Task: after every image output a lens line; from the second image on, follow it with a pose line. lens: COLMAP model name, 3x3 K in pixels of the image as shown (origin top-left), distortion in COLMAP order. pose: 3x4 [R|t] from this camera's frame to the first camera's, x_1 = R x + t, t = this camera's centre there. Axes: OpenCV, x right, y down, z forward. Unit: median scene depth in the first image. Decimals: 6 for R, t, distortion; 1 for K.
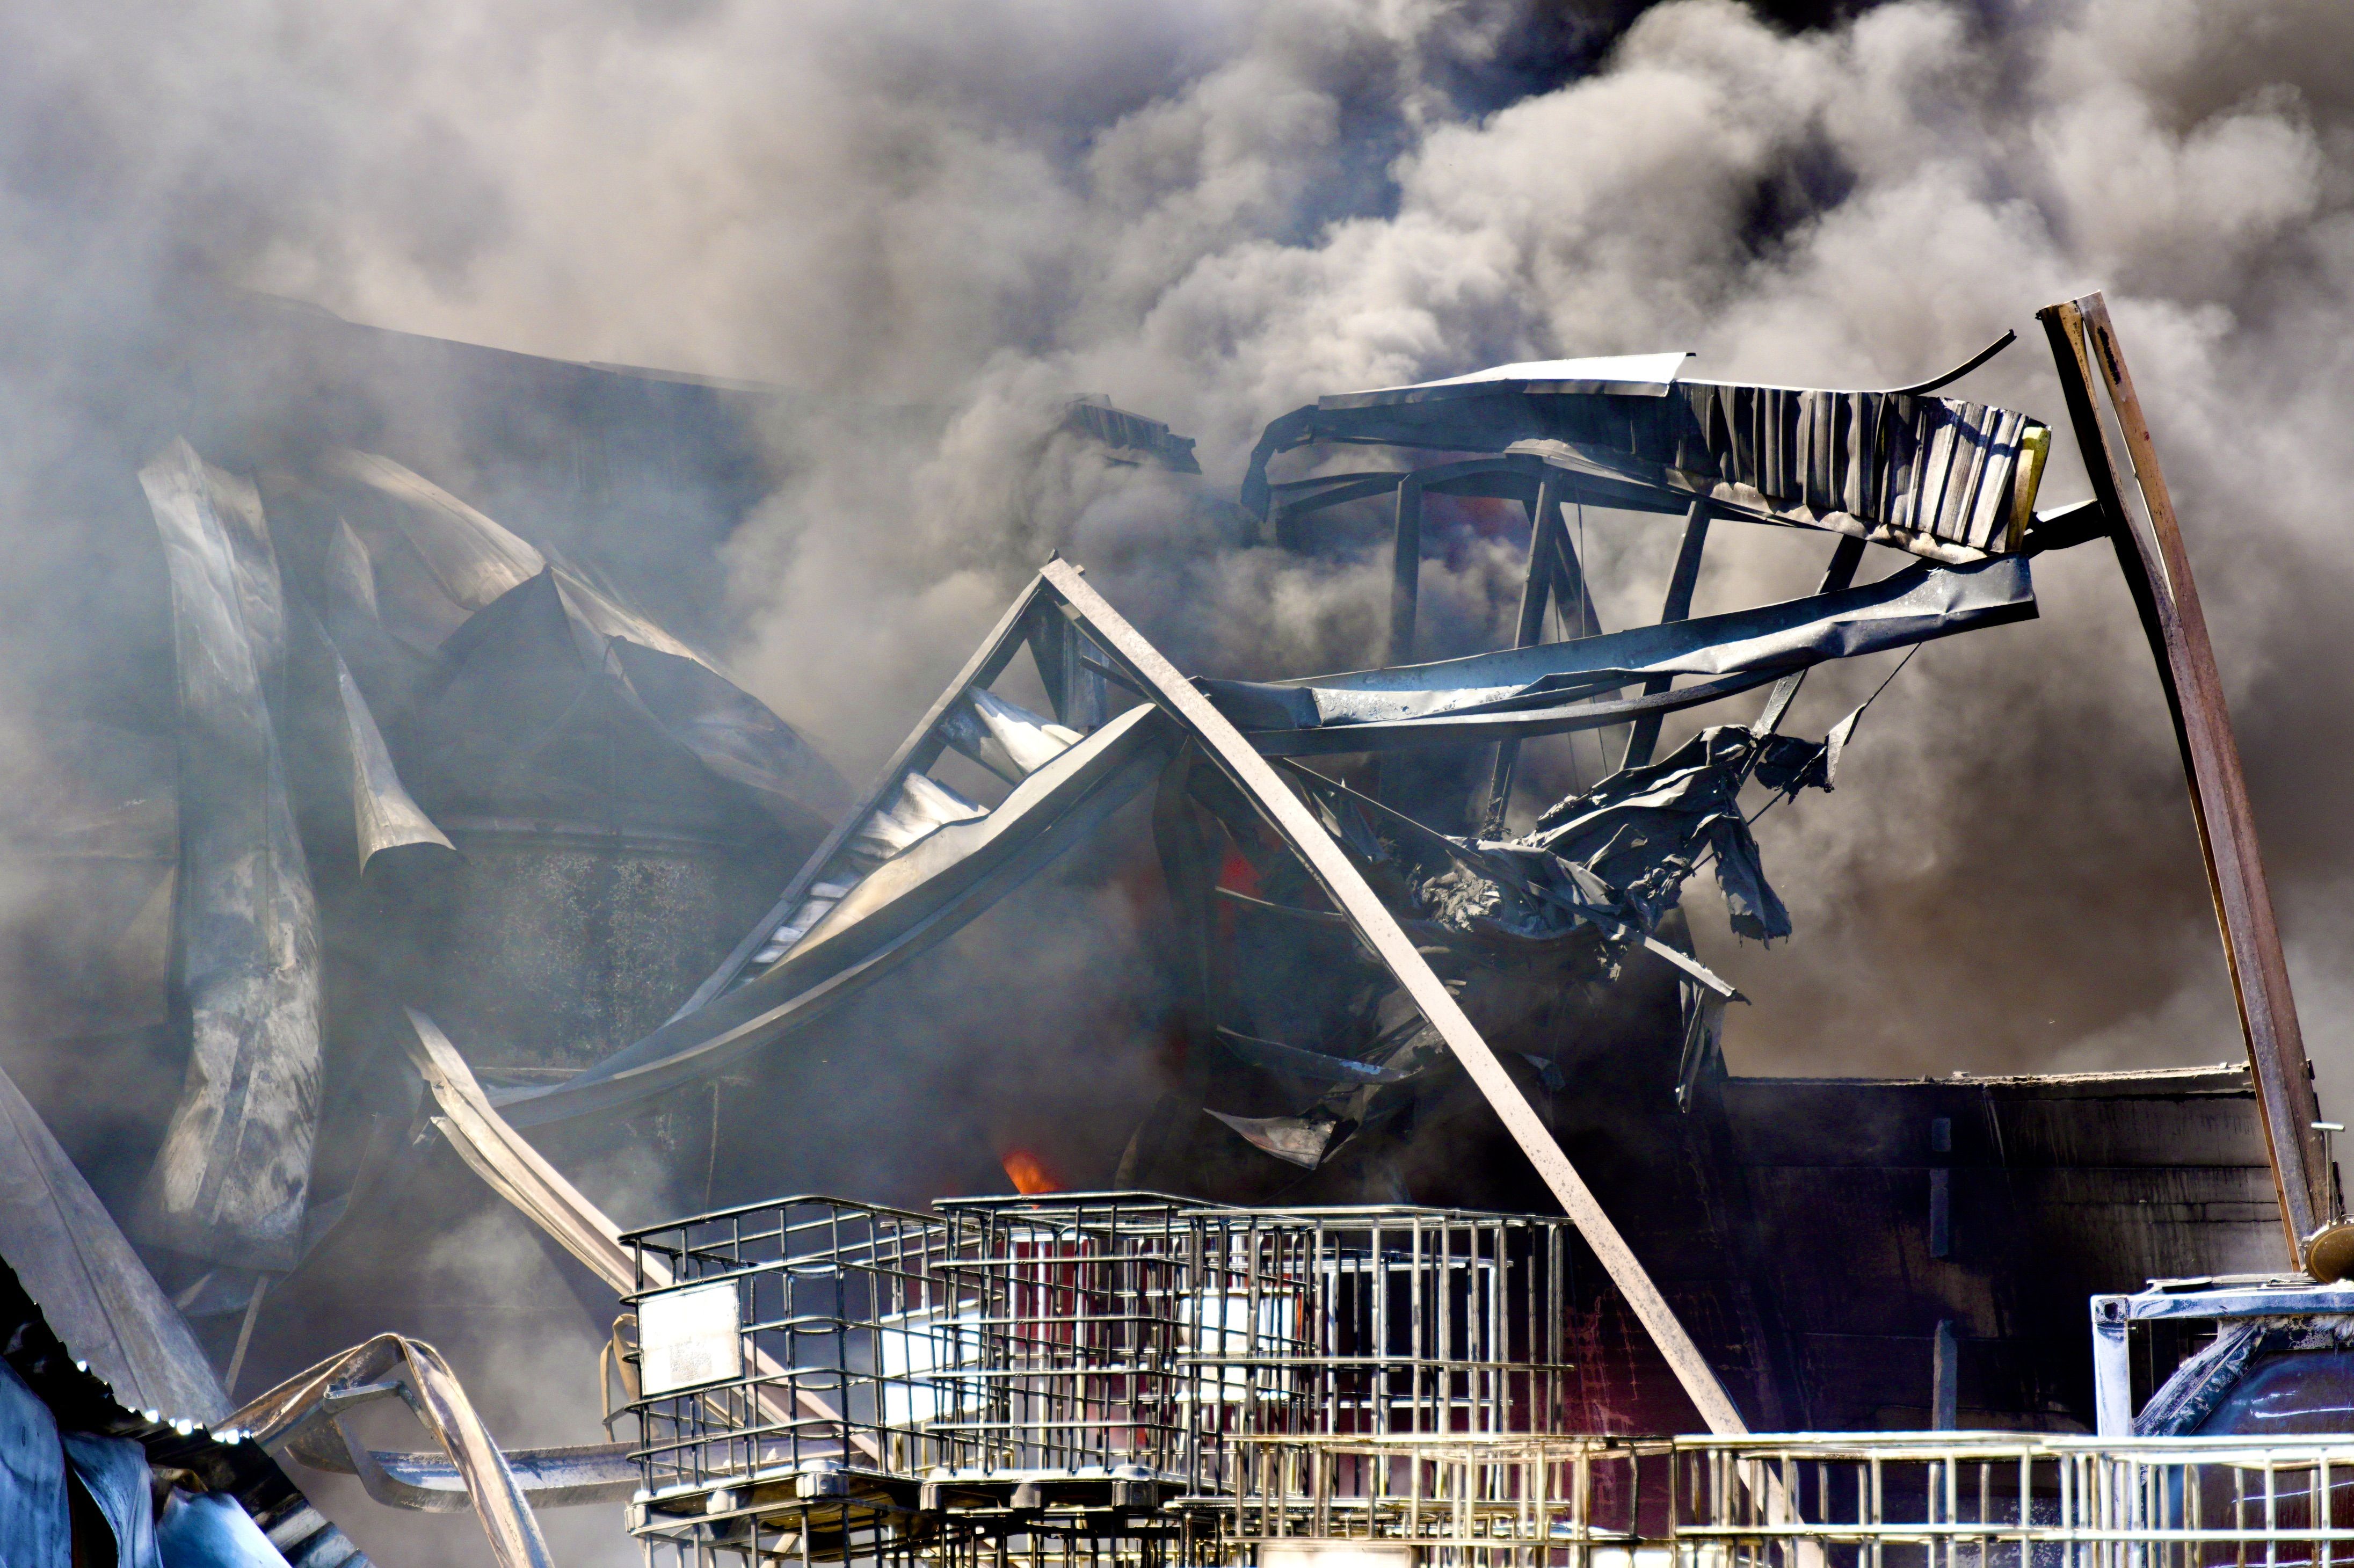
lens RADIAL K [[8925.5, 0, 1177.0], [0, 8925.5, 784.0], [0, 0, 1]] dist [-0.011305, 0.526448]
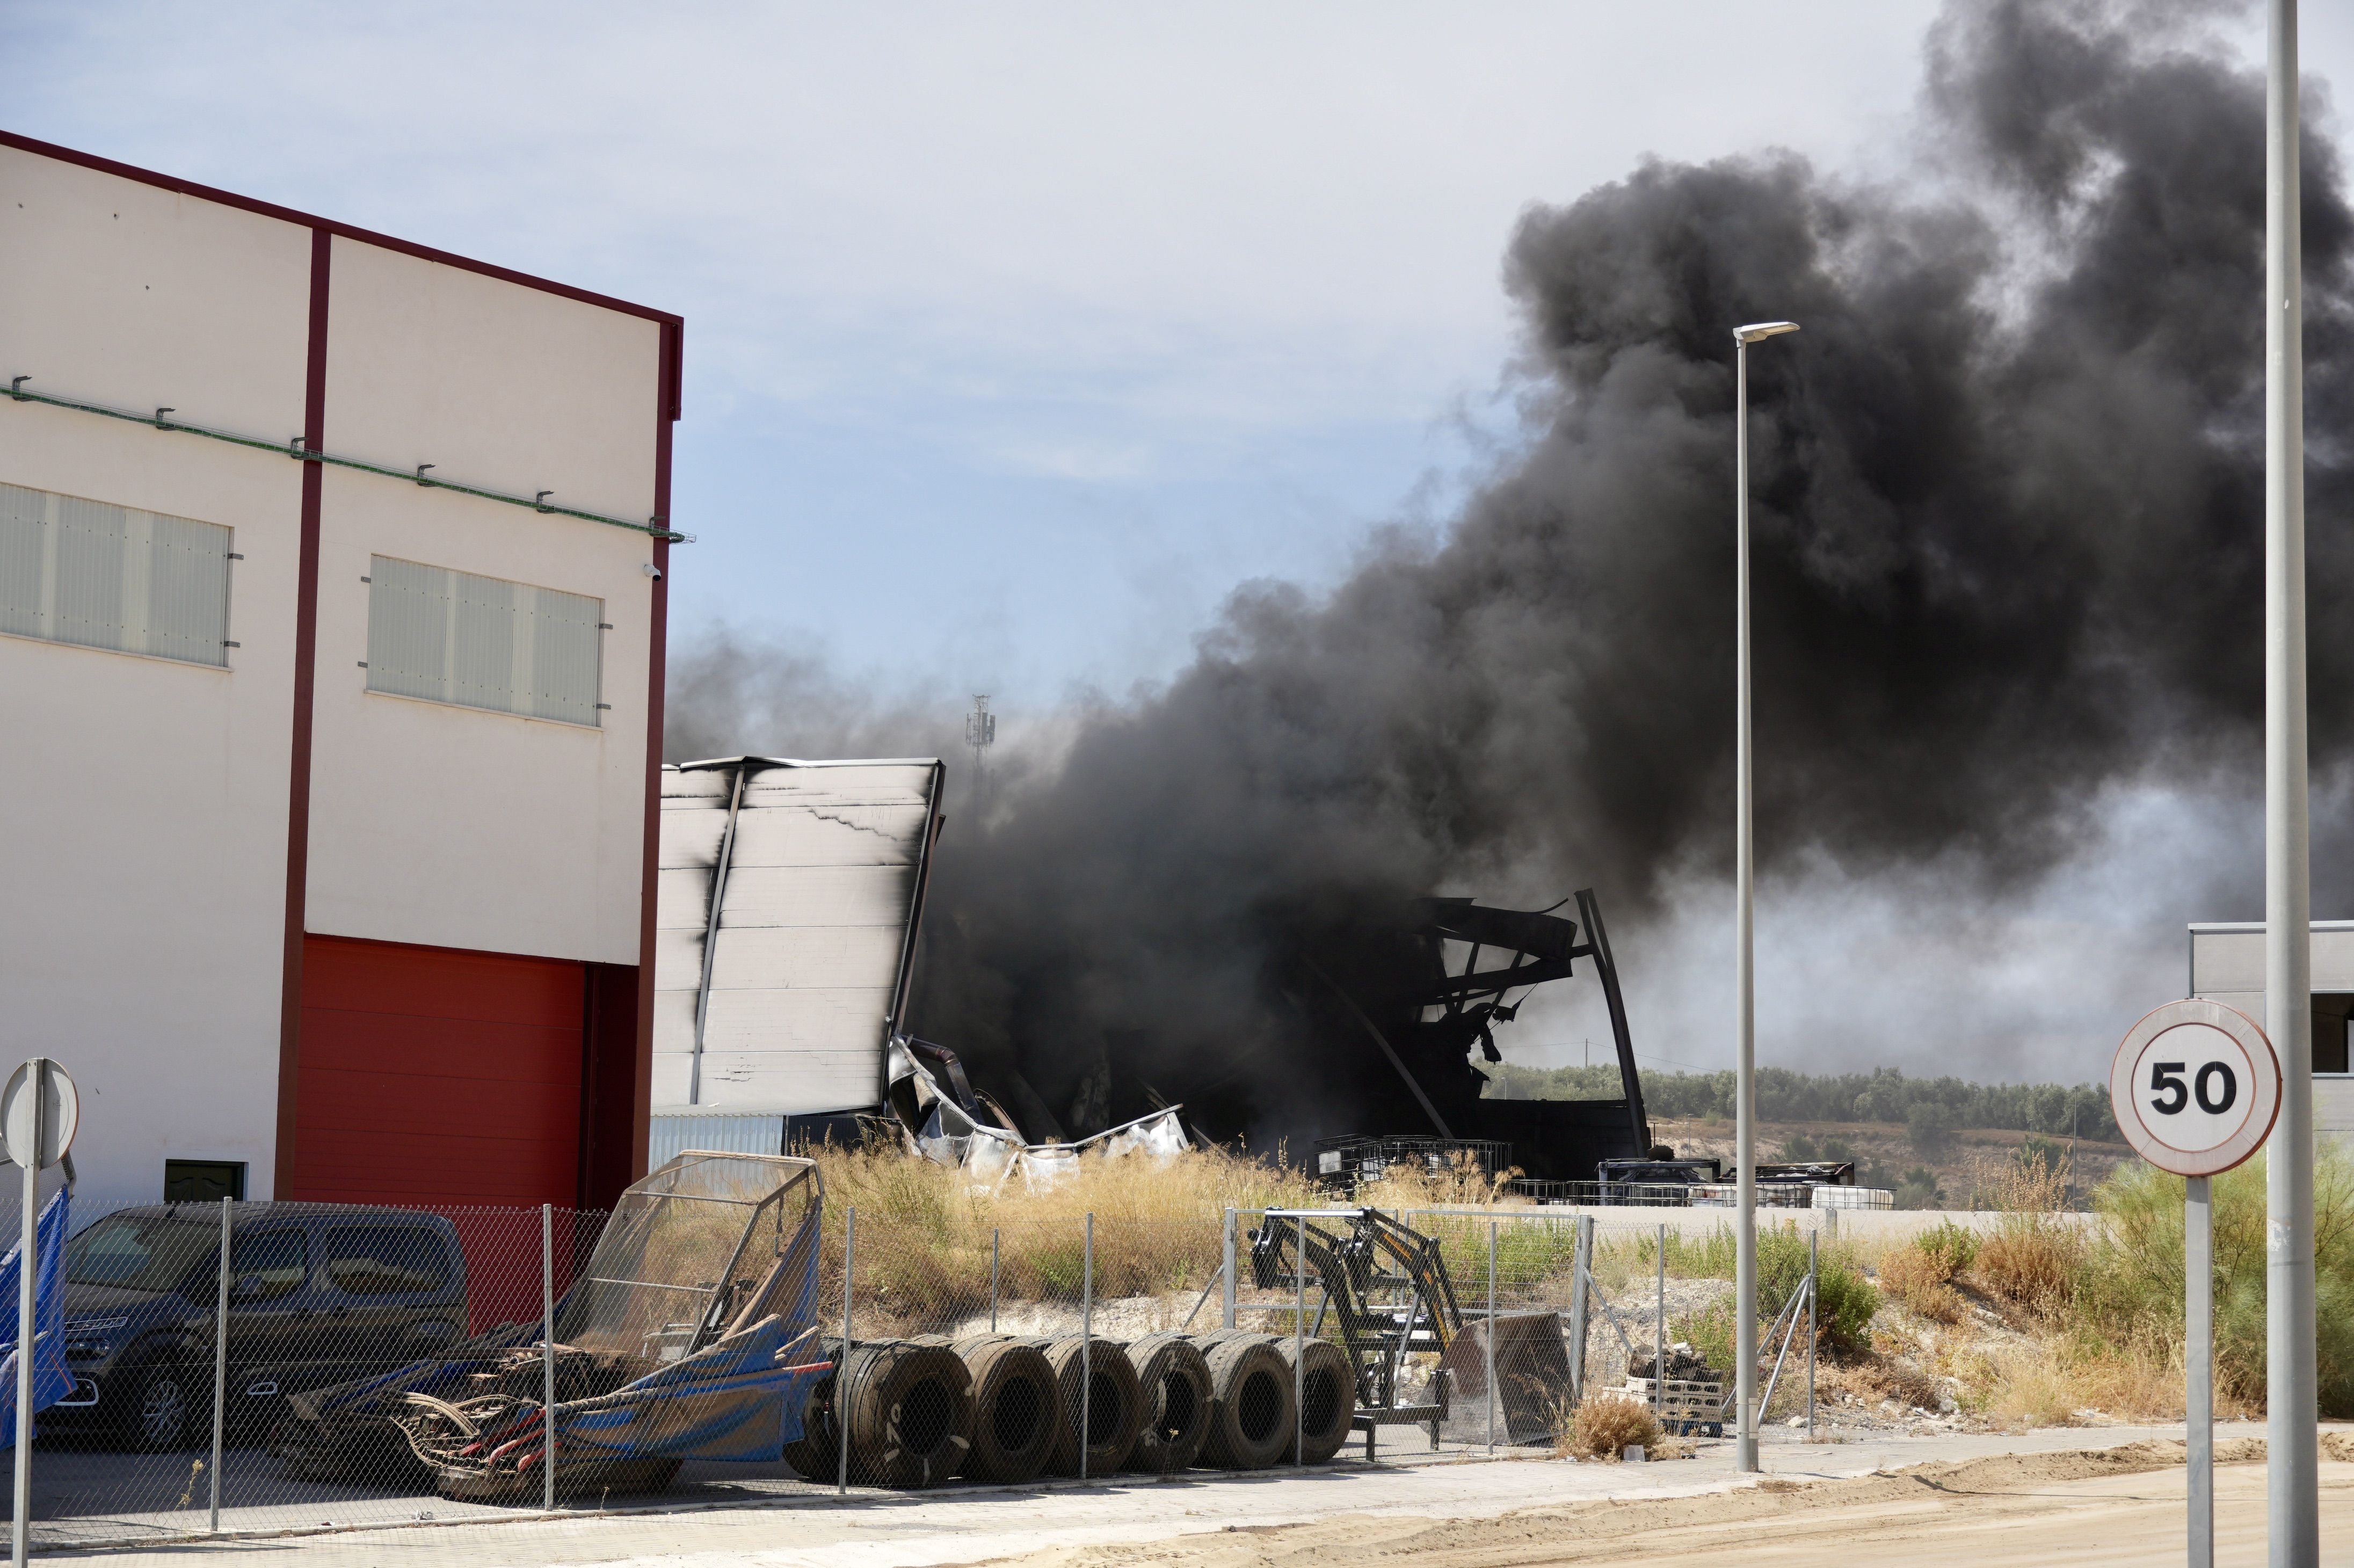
lens RADIAL K [[5362.8, 0, 1177.0], [0, 5362.8, 784.0], [0, 0, 1]] dist [0.038105, -0.258479]
pose [[0.998215, 0.029552, 0.051895, -0.262547], [-0.028864, 0.999486, -0.013967, -0.090154], [-0.052281, 0.012444, 0.998555, -1.714318]]
